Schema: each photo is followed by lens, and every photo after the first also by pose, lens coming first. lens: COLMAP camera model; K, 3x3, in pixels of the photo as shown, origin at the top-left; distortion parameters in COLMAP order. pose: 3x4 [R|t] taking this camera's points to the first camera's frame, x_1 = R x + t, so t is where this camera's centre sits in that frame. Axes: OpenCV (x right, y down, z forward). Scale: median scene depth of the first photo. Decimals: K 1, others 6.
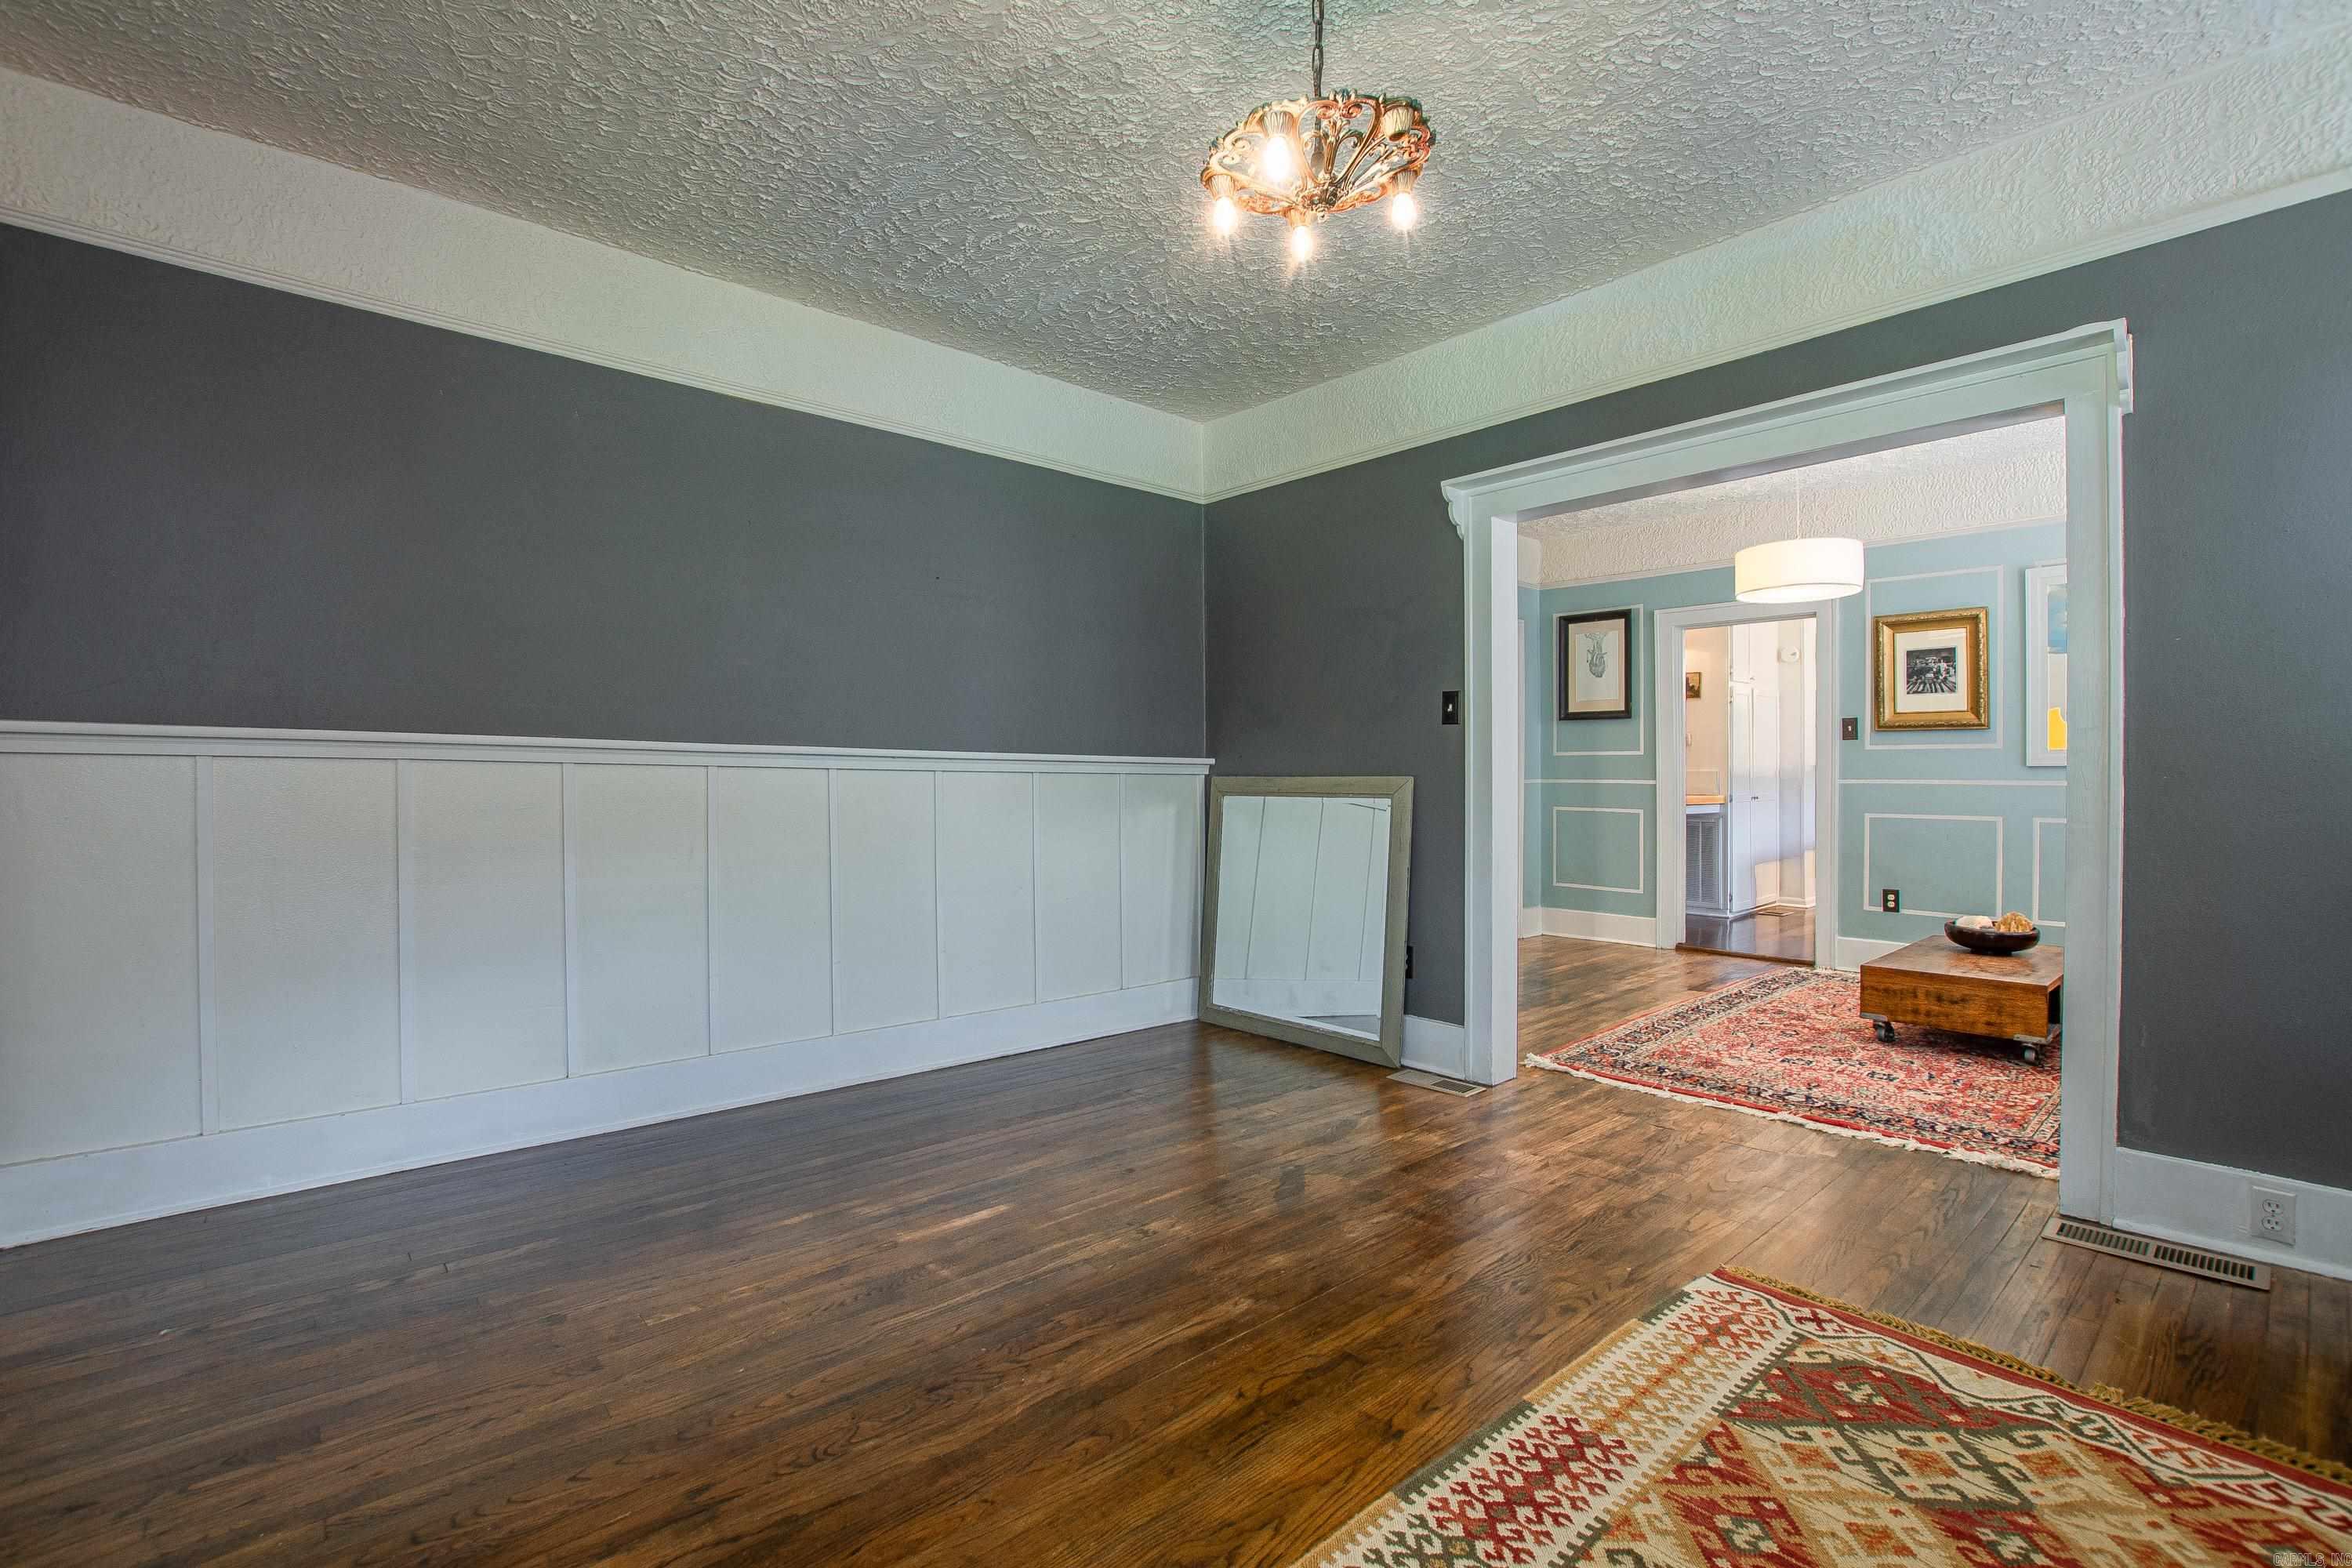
lens RADIAL K [[1090.5, 0, 1176.0], [0, 1090.5, 784.0], [0, 0, 1]] dist [-0.039816, 0.000326]
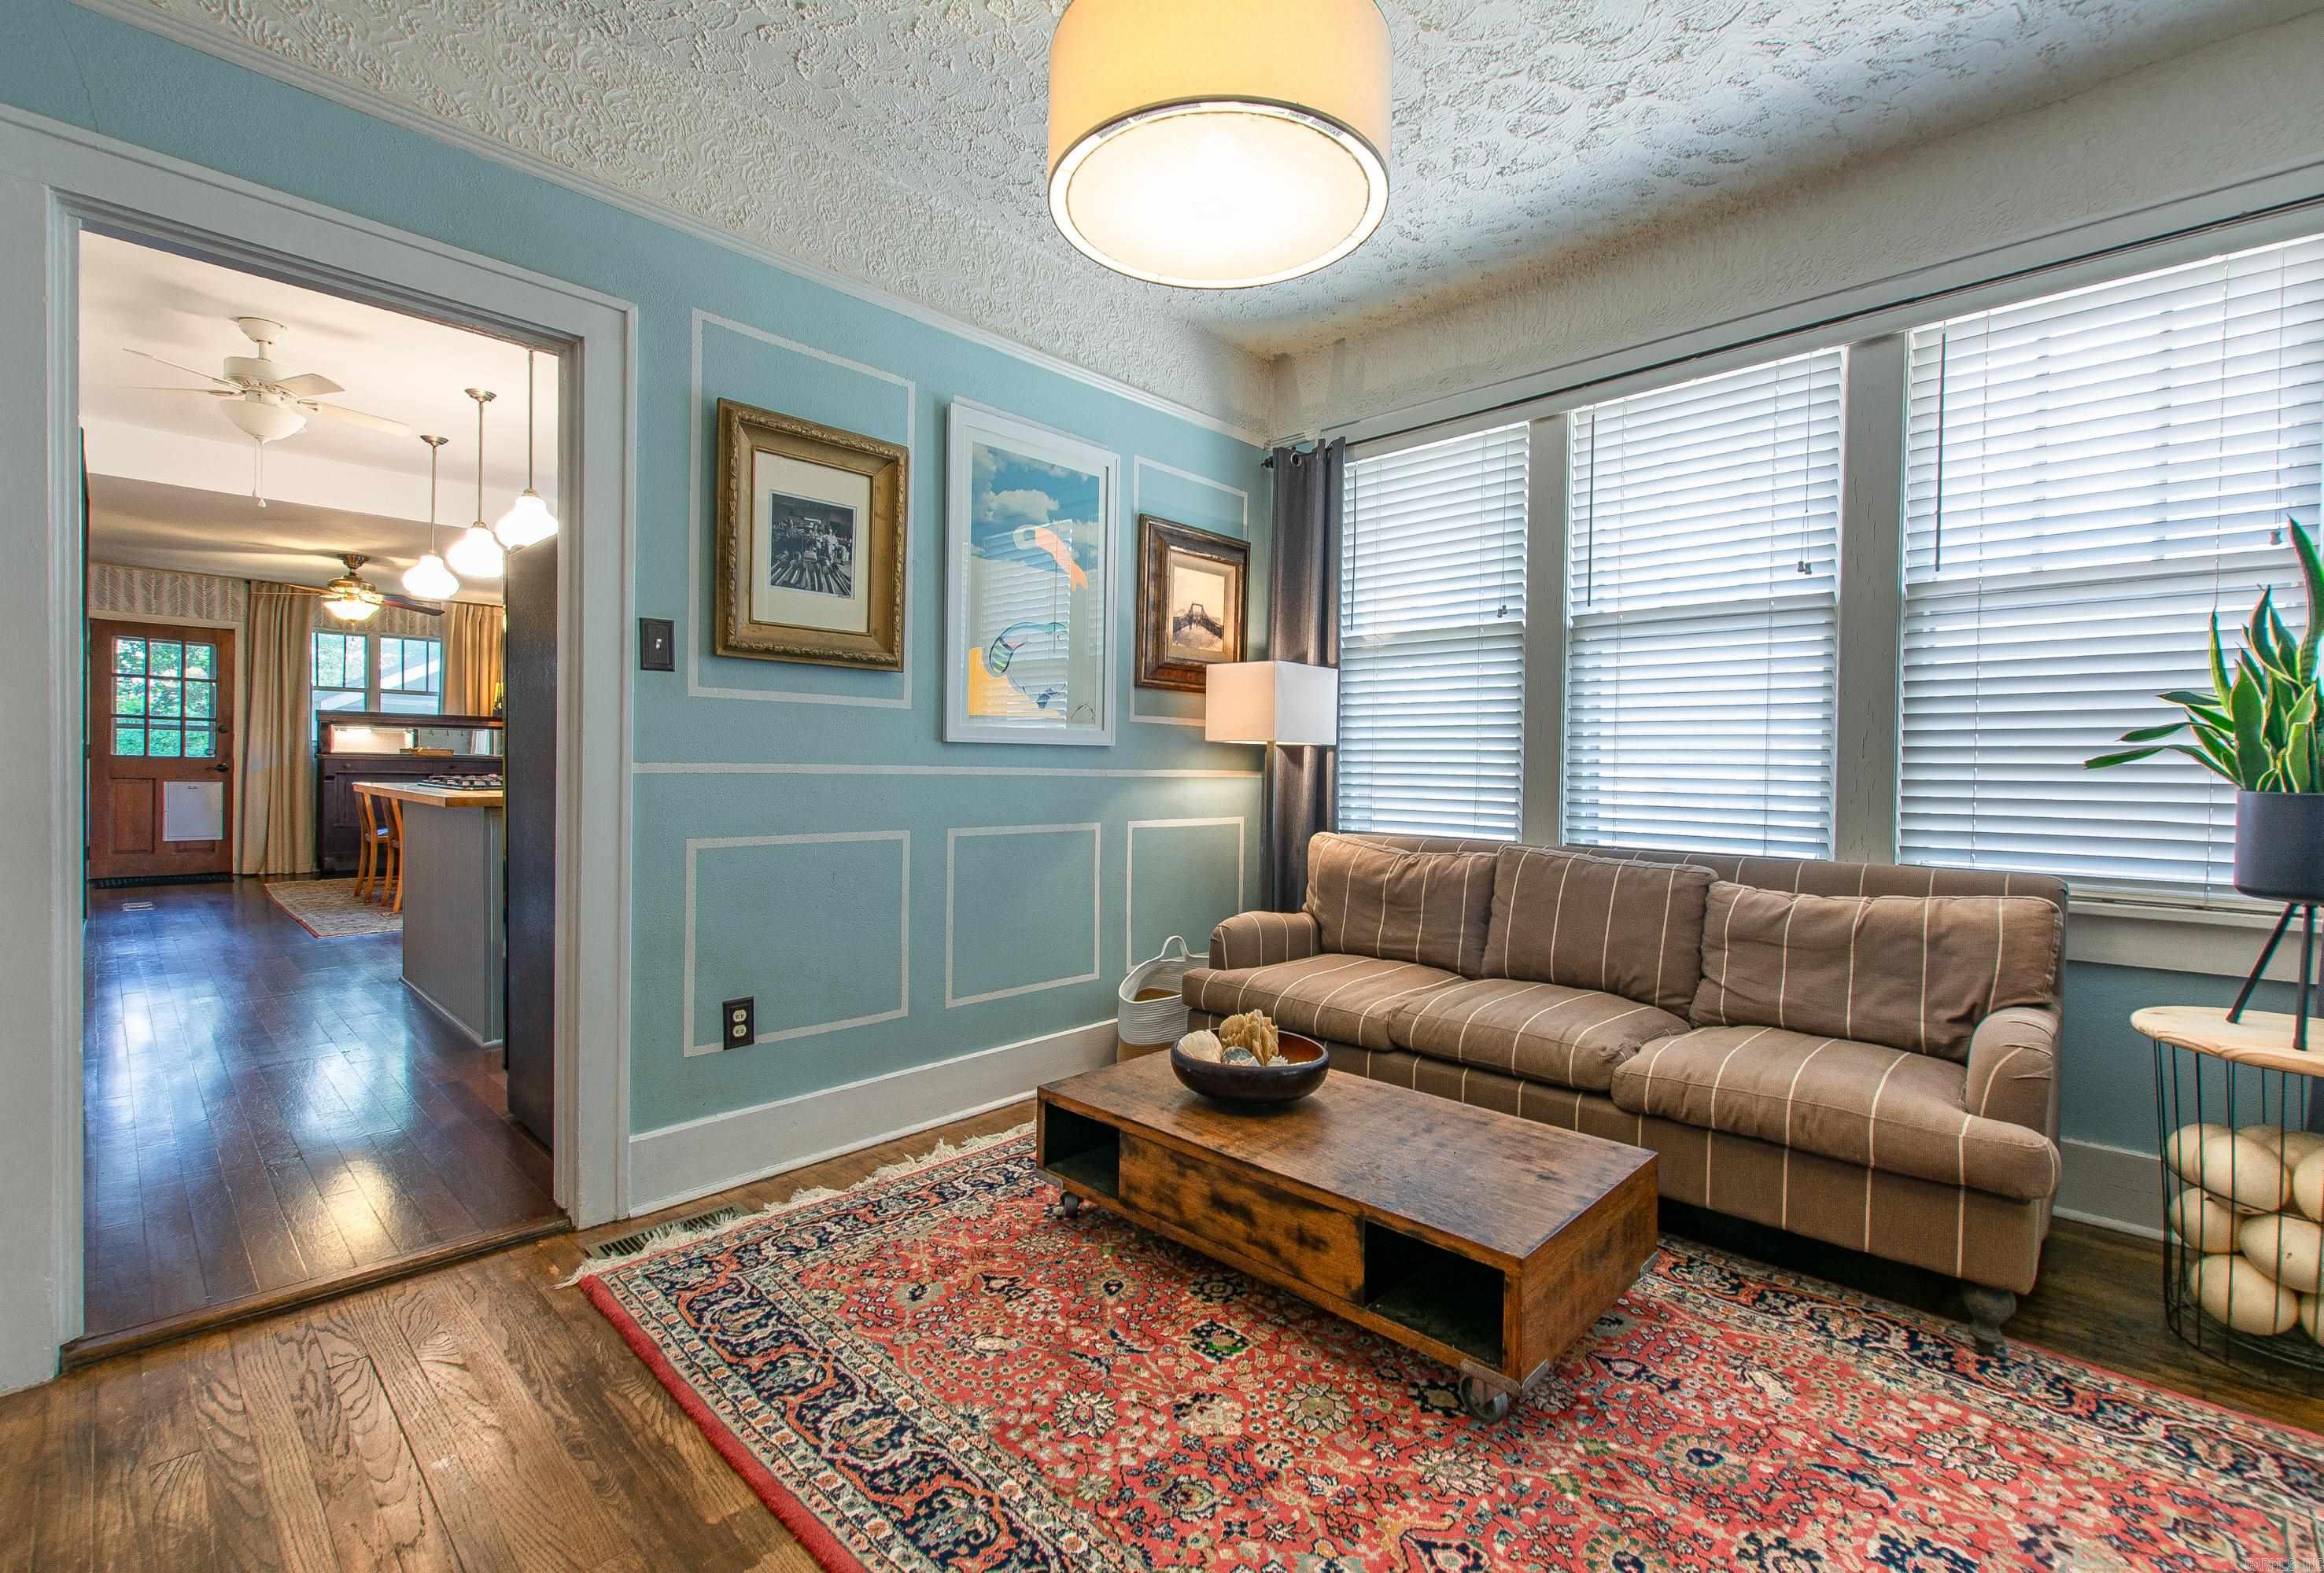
lens RADIAL K [[1023.1, 0, 1162.0], [0, 1023.1, 786.5], [0, 0, 1]] dist [-0.000119, -0.000346]
pose [[-0.066984, -0.021327, 0.997526, 0.618886], [-0.003060, 0.999771, 0.021170, -0.012400], [-0.997749, -0.001635, -0.067034, 2.463755]]
